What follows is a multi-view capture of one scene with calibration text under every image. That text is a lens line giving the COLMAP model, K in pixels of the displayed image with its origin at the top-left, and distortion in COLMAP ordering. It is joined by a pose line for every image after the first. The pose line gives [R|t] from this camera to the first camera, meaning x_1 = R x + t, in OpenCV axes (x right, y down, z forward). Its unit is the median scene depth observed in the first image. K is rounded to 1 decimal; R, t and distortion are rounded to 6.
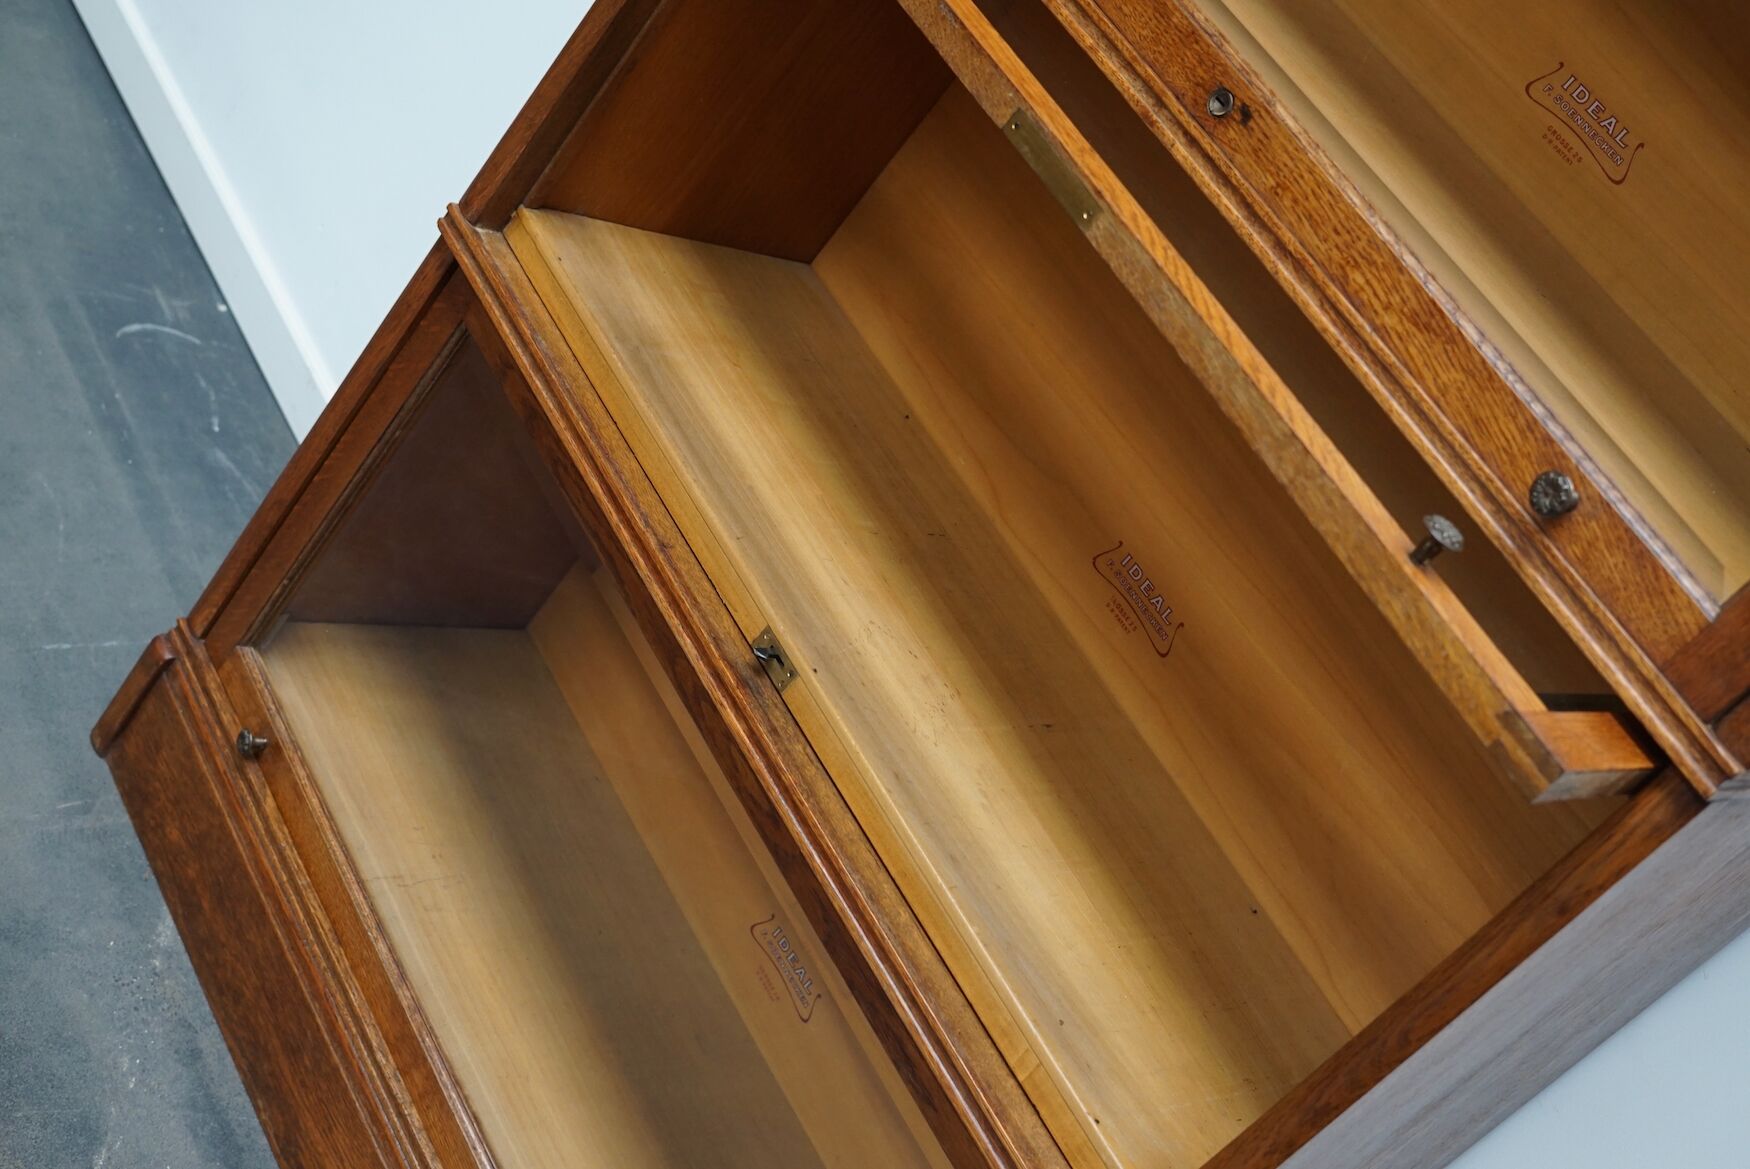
lens RADIAL K [[2265.7, 0, 875.0], [0, 2265.7, 584.5], [0, 0, 1]] dist [-0.177139, 0.408761]
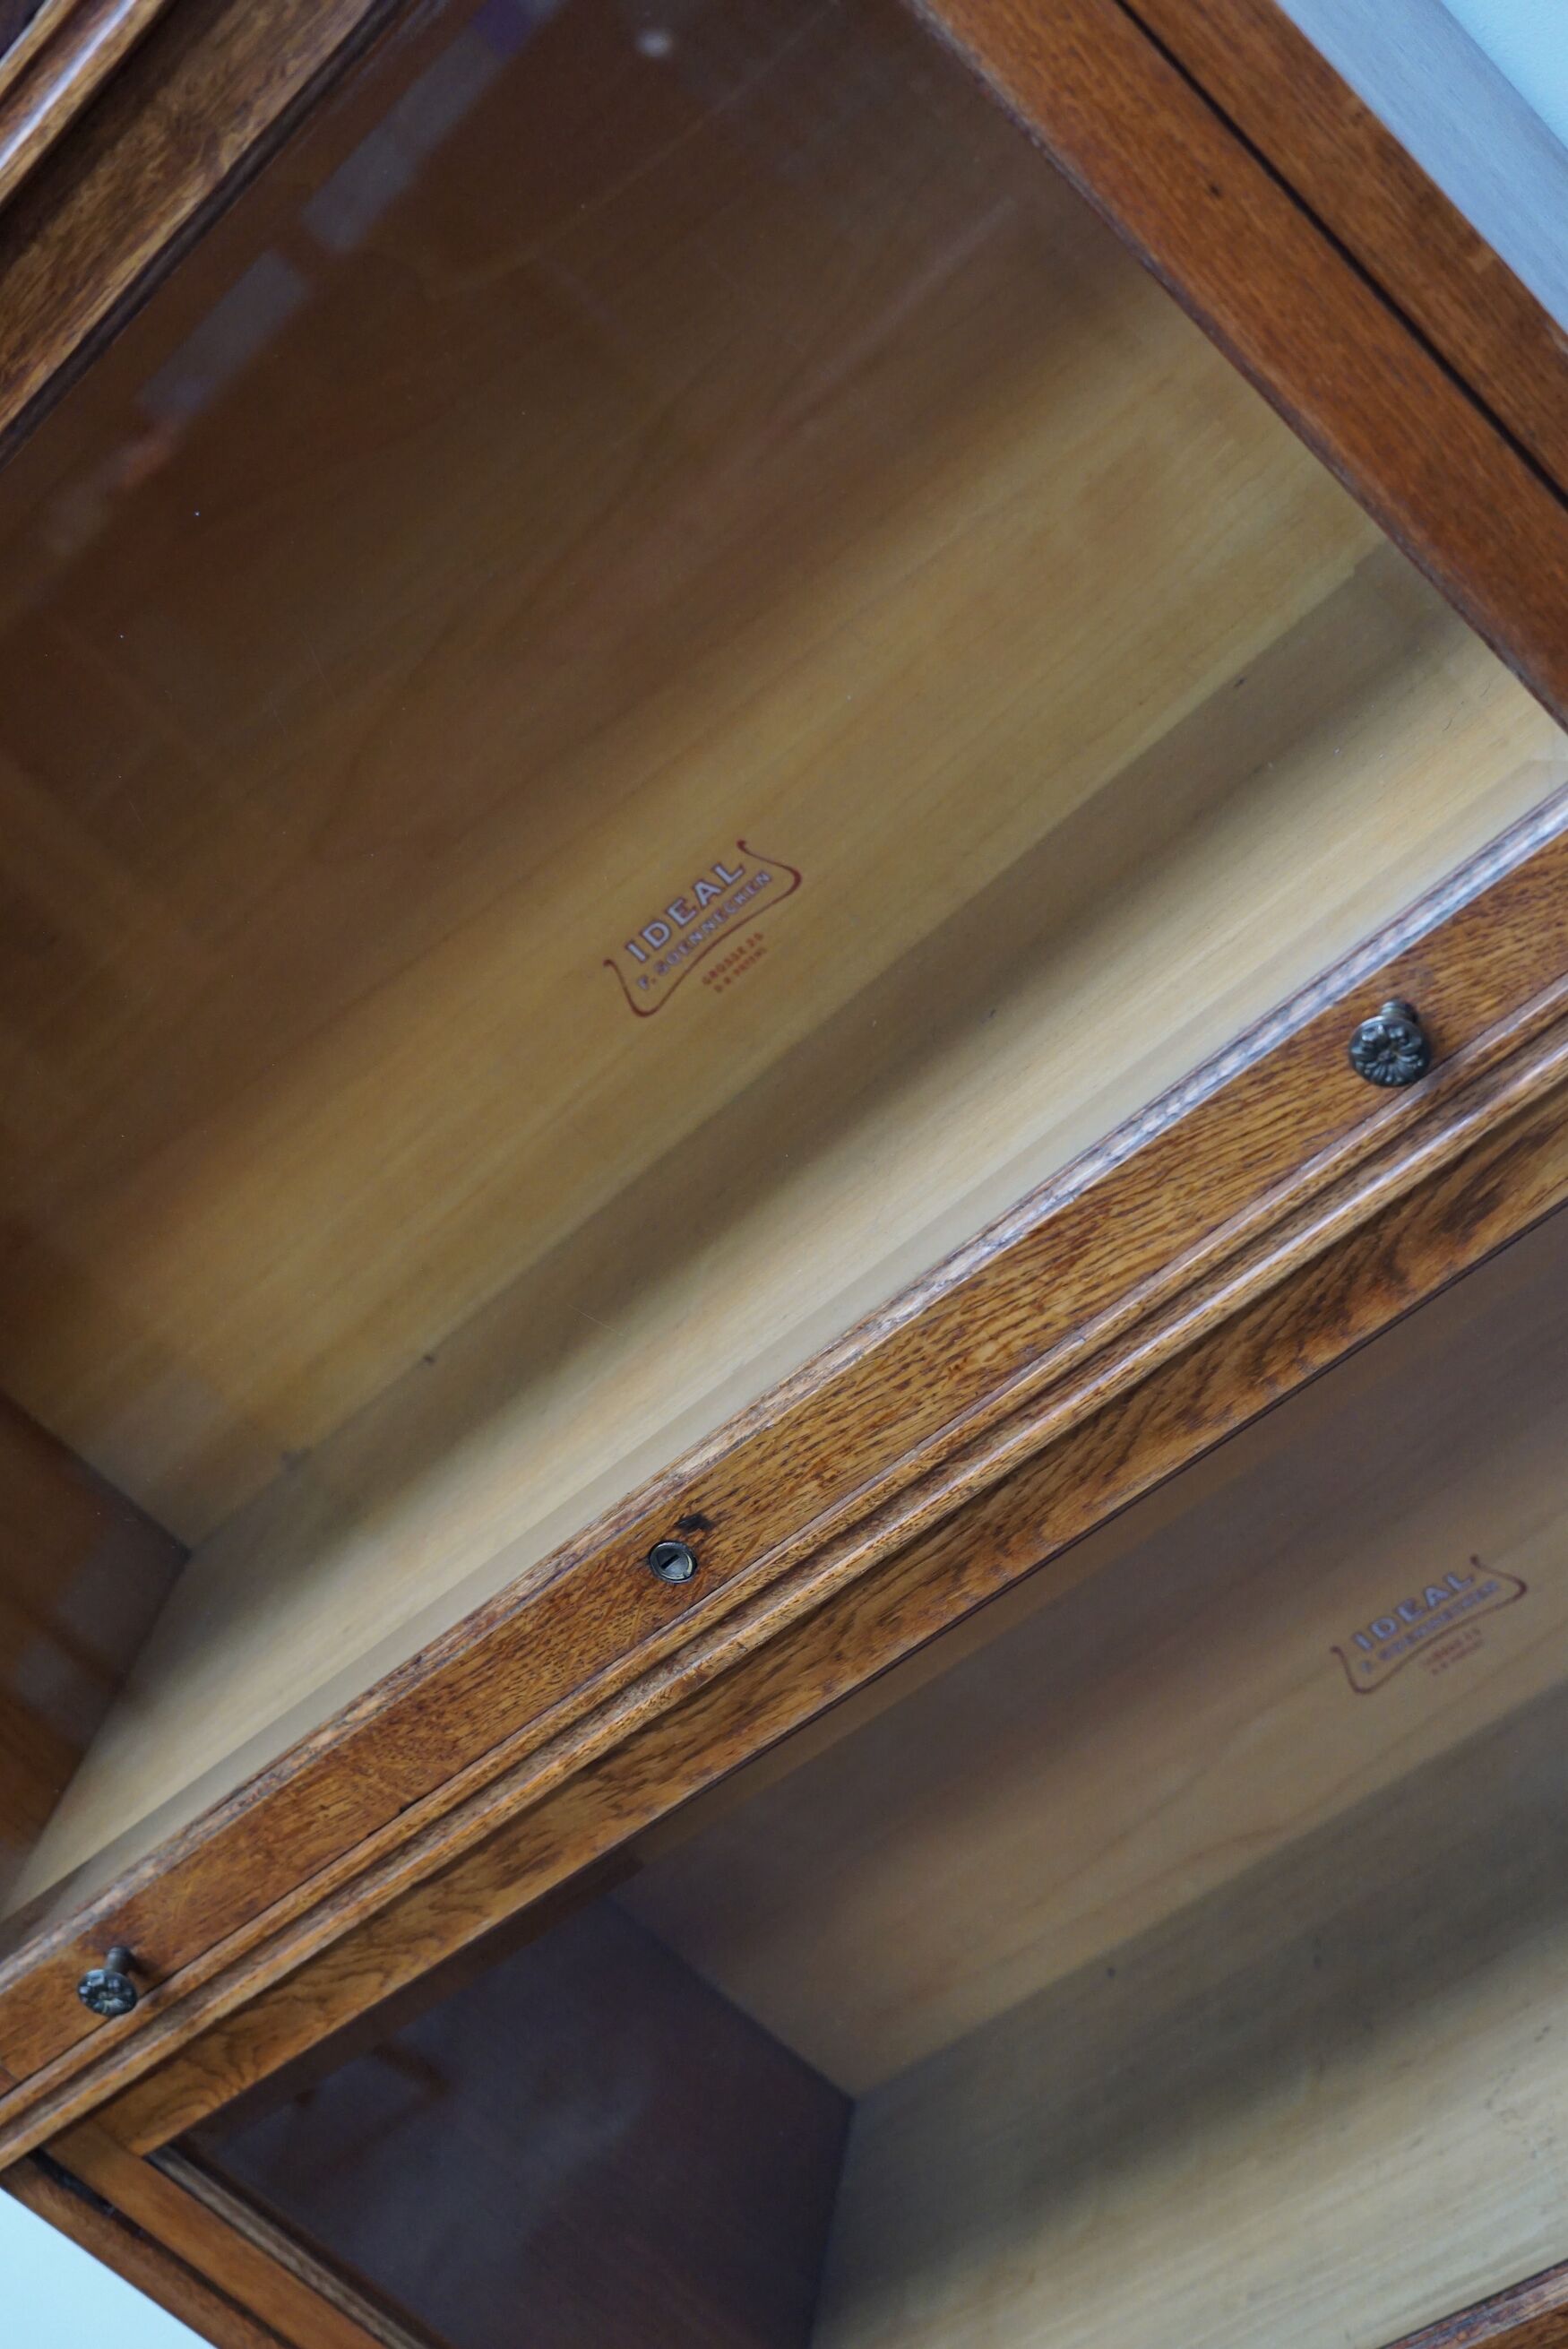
lens RADIAL K [[3040.9, 0, 784.0], [0, 3040.9, 1174.5], [0, 0, 1]] dist [-0.177139, 0.408761]
pose [[0.034486, -0.982639, 0.182294, 0.112713], [0.990852, 0.009805, -0.134594, -0.080881], [0.130470, 0.185268, 0.973988, 0.210880]]
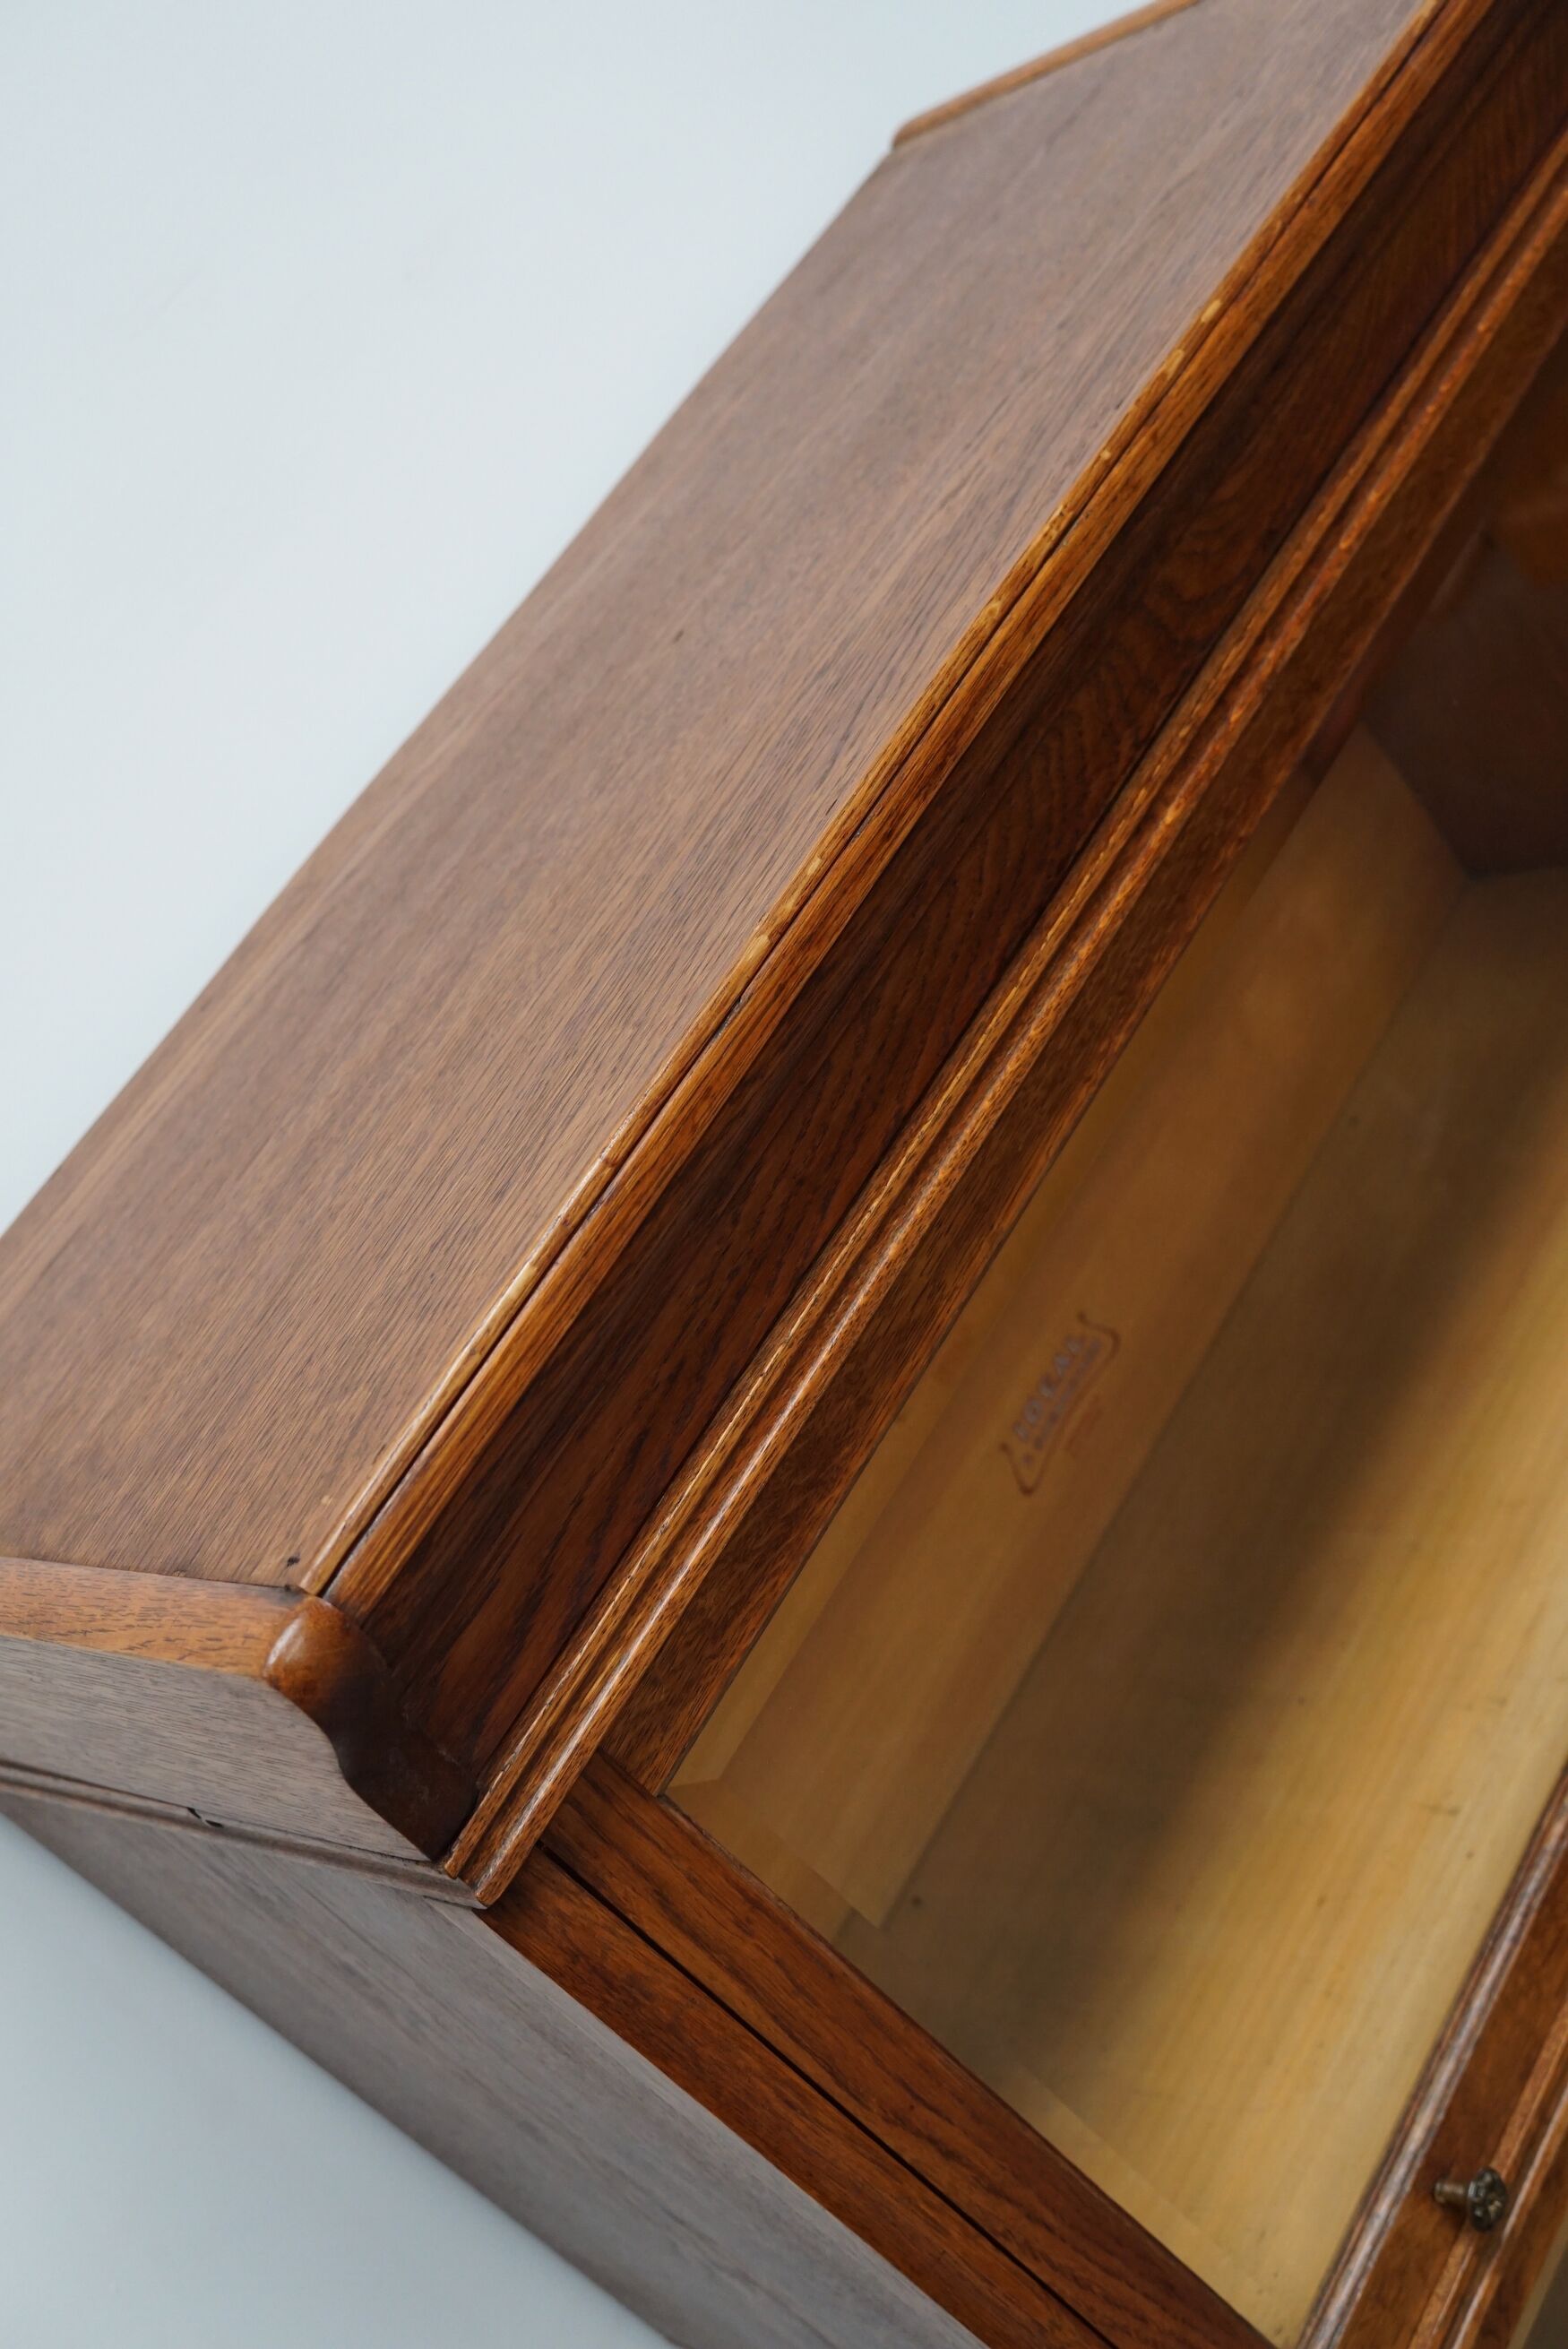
lens RADIAL K [[3043.8, 0, 784.0], [0, 3043.8, 1174.5], [0, 0, 1]] dist [-0.133567, 0.226076]
pose [[-0.517694, -0.715502, 0.469094, -0.068325], [0.742111, -0.102691, 0.662364, -1.140357], [-0.425751, 0.691022, 0.584145, 0.475443]]
